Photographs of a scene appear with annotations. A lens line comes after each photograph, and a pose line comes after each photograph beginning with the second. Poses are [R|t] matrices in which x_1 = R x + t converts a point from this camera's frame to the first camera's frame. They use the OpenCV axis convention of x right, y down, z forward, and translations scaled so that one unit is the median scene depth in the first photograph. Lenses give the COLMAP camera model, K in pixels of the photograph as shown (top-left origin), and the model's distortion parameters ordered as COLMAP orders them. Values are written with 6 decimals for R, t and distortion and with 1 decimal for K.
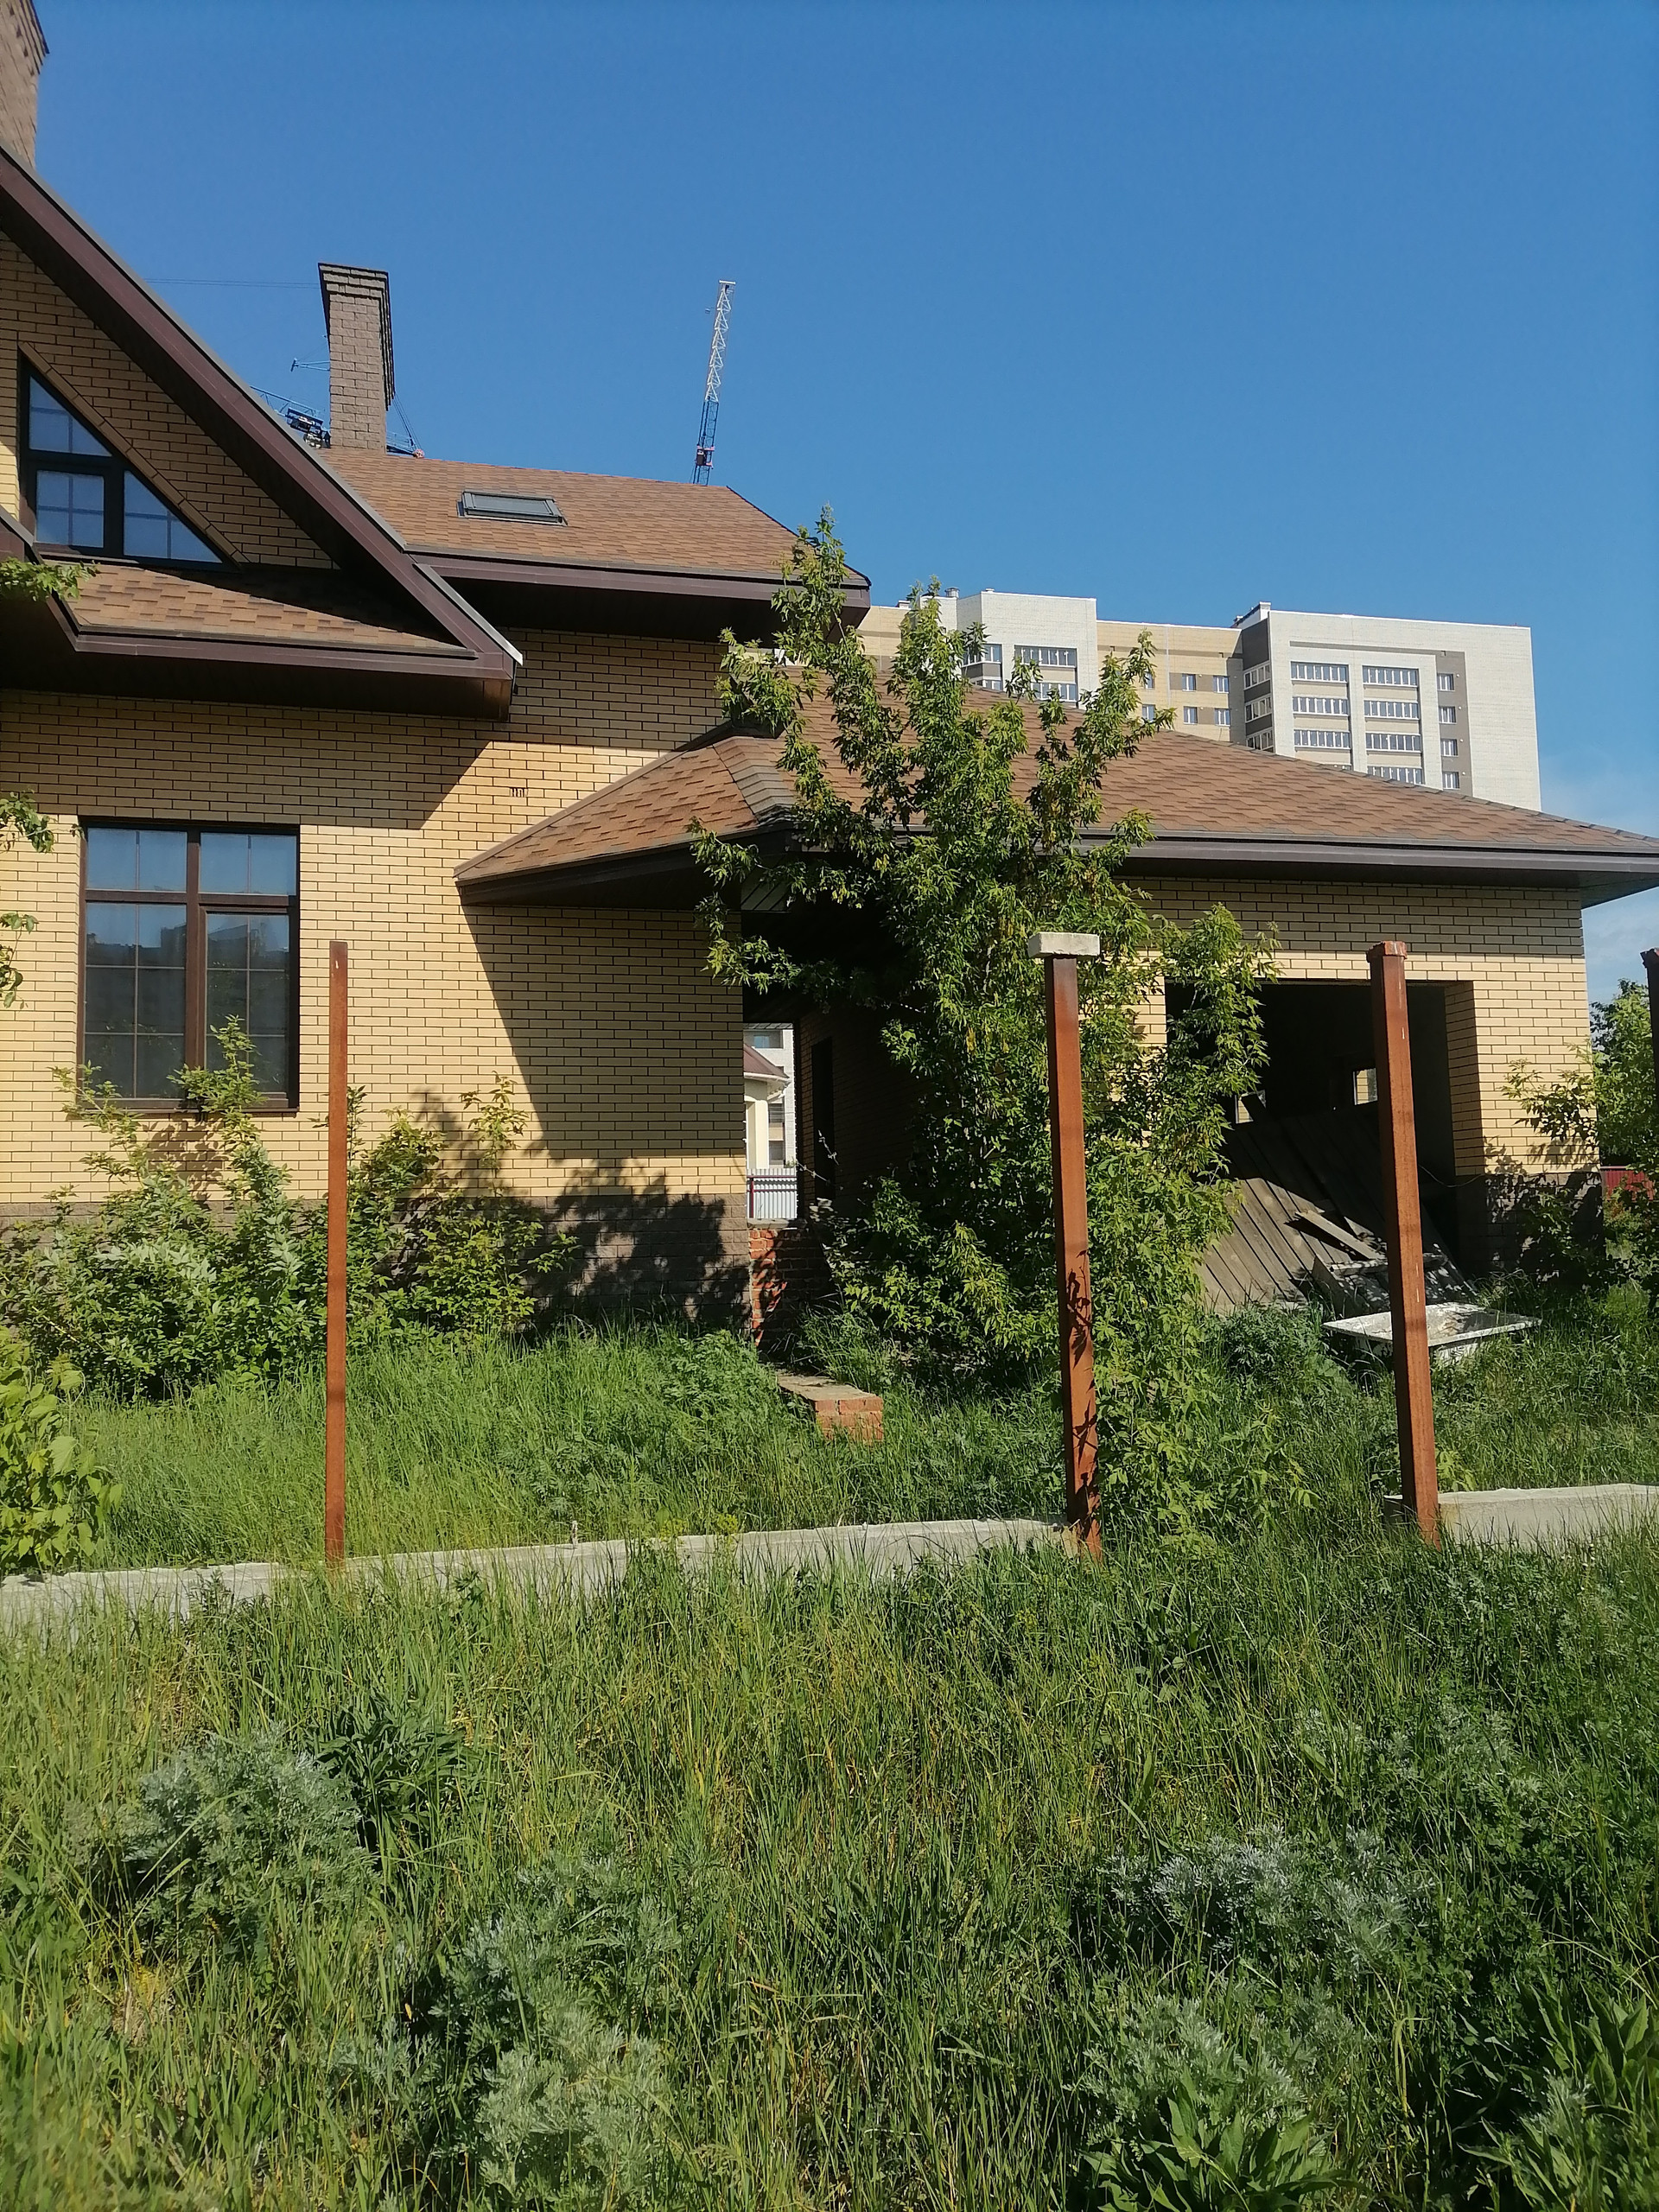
lens RADIAL K [[1622.8, 0, 833.9], [0, 1622.8, 1096.9], [0, 0, 1]] dist [0.044187, -0.030737]
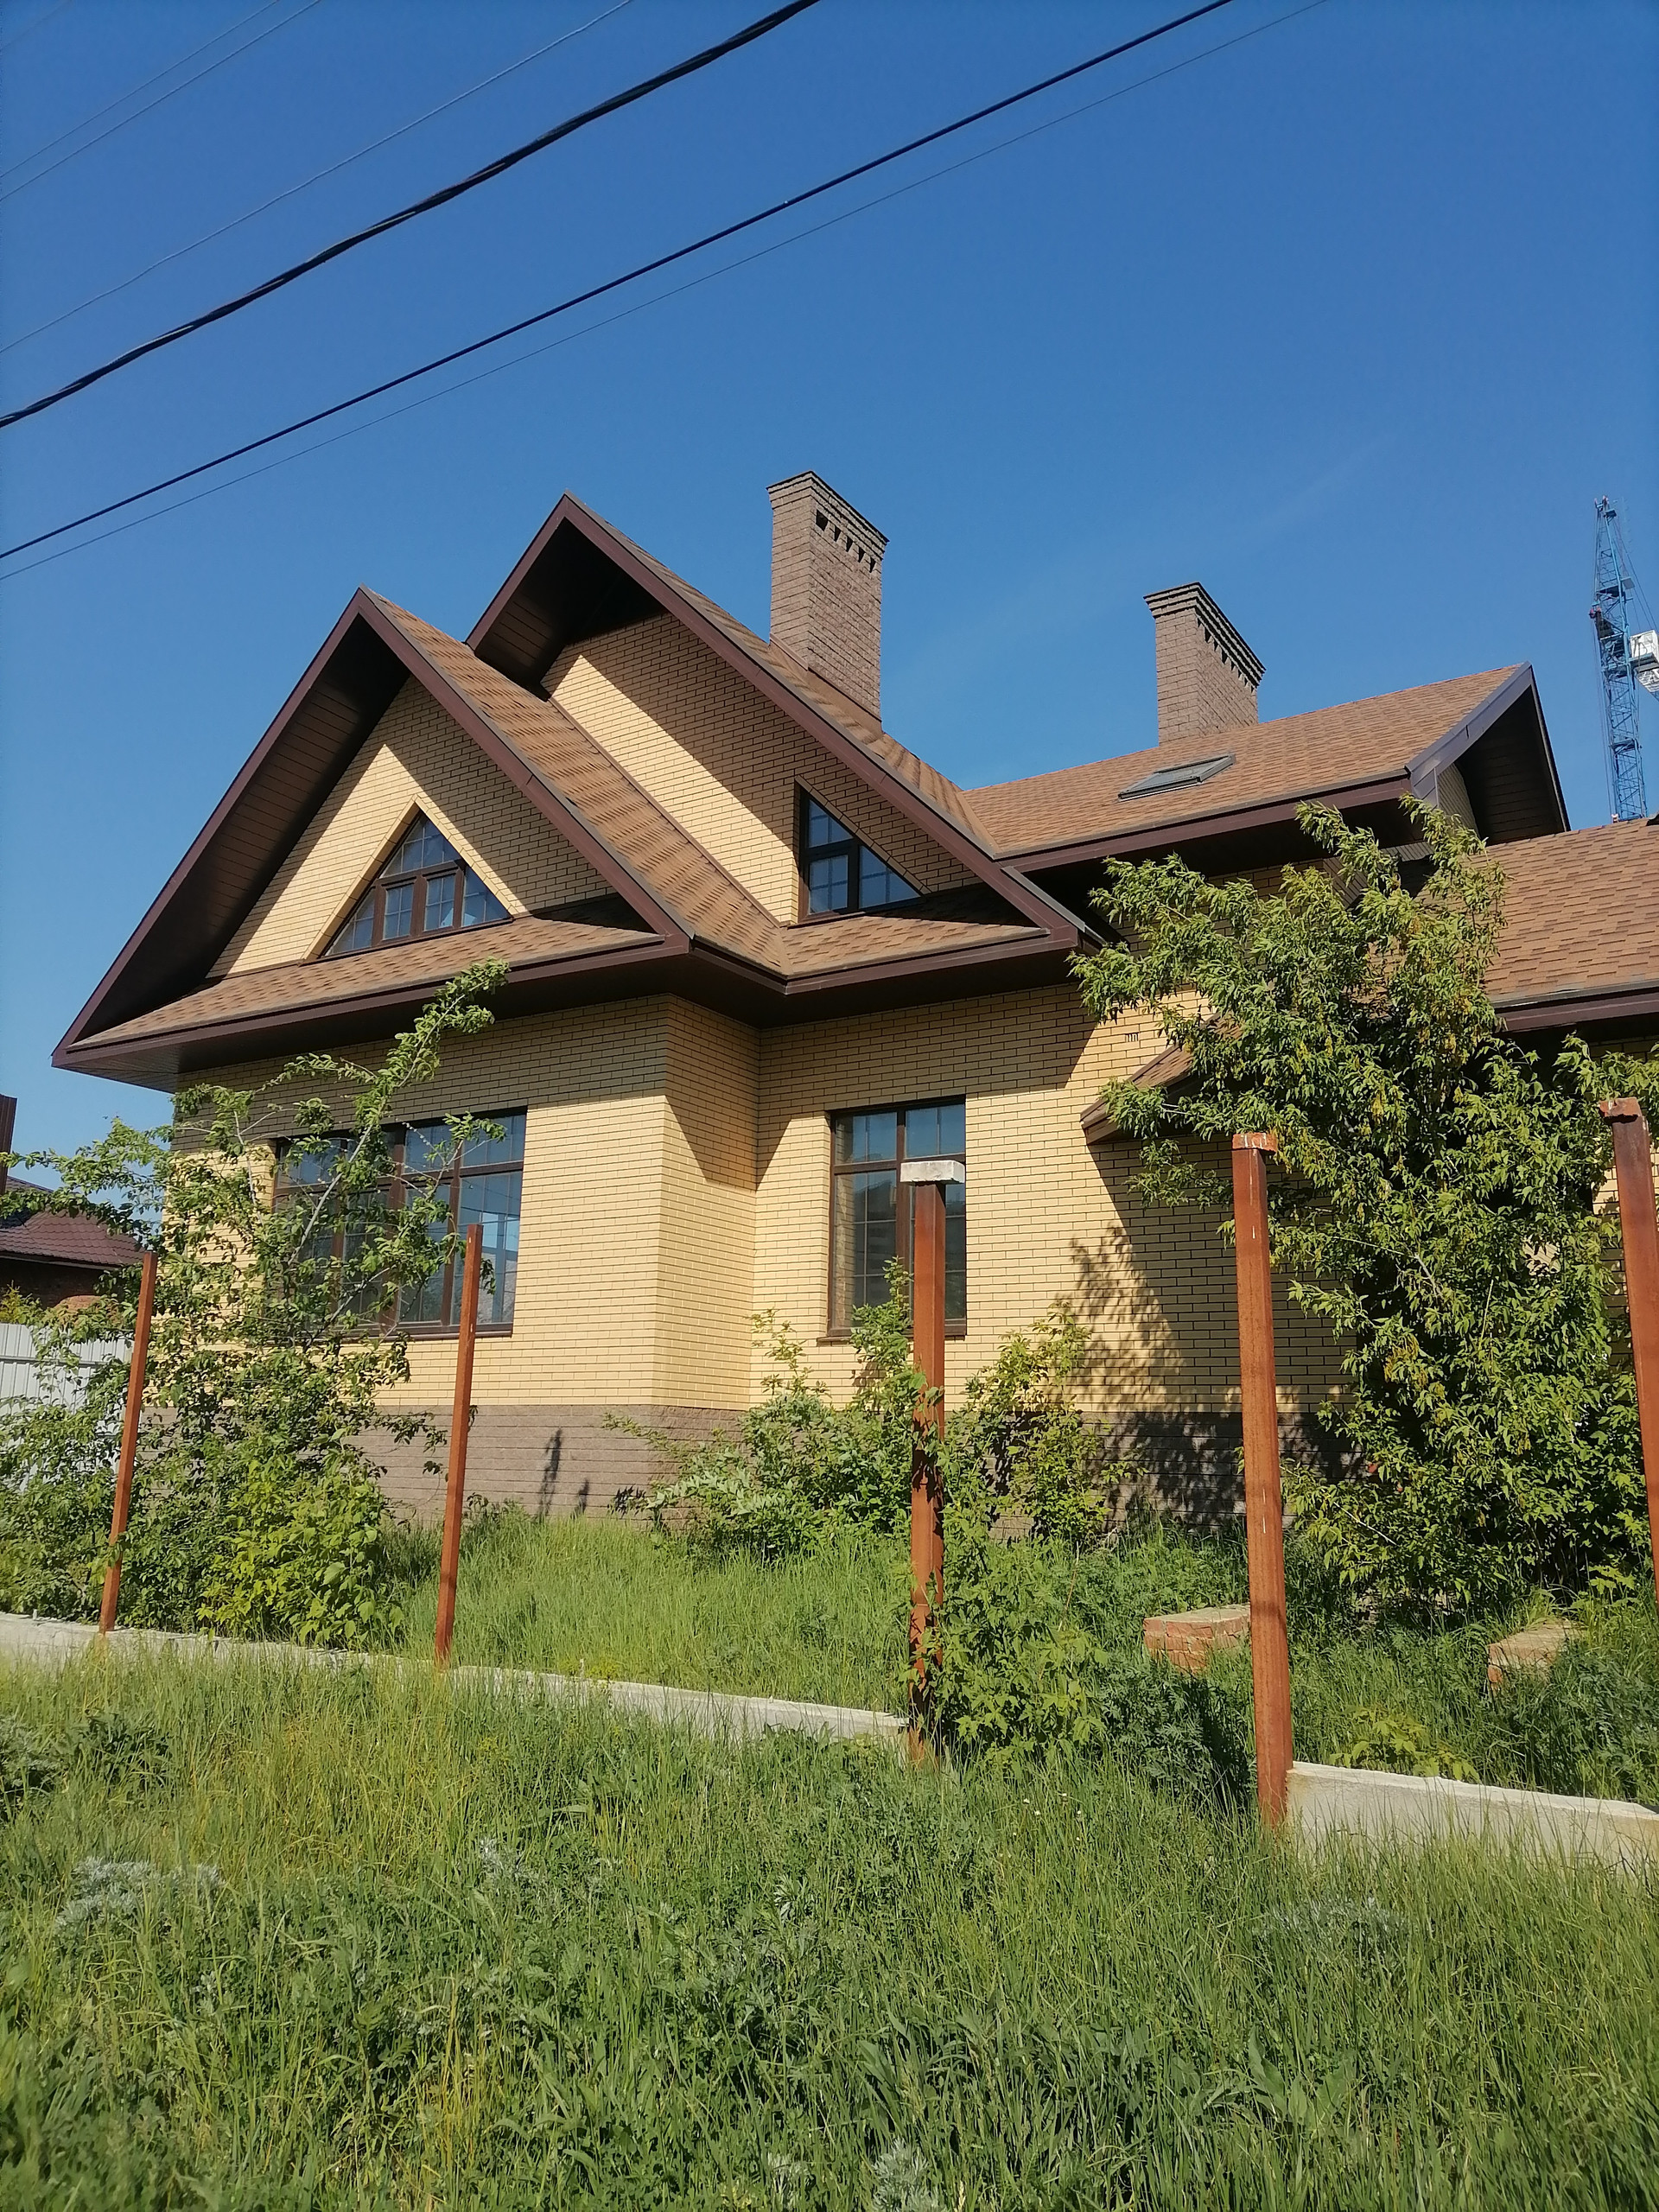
lens RADIAL K [[1622.8, 0, 831.6], [0, 1622.8, 1104.2], [0, 0, 1]] dist [0.044187, -0.030737]
pose [[0.696485, -0.123732, -0.706823, 0.456374], [0.032297, 0.989429, -0.141378, 0.006968], [0.716844, 0.075640, 0.693118, 0.099283]]
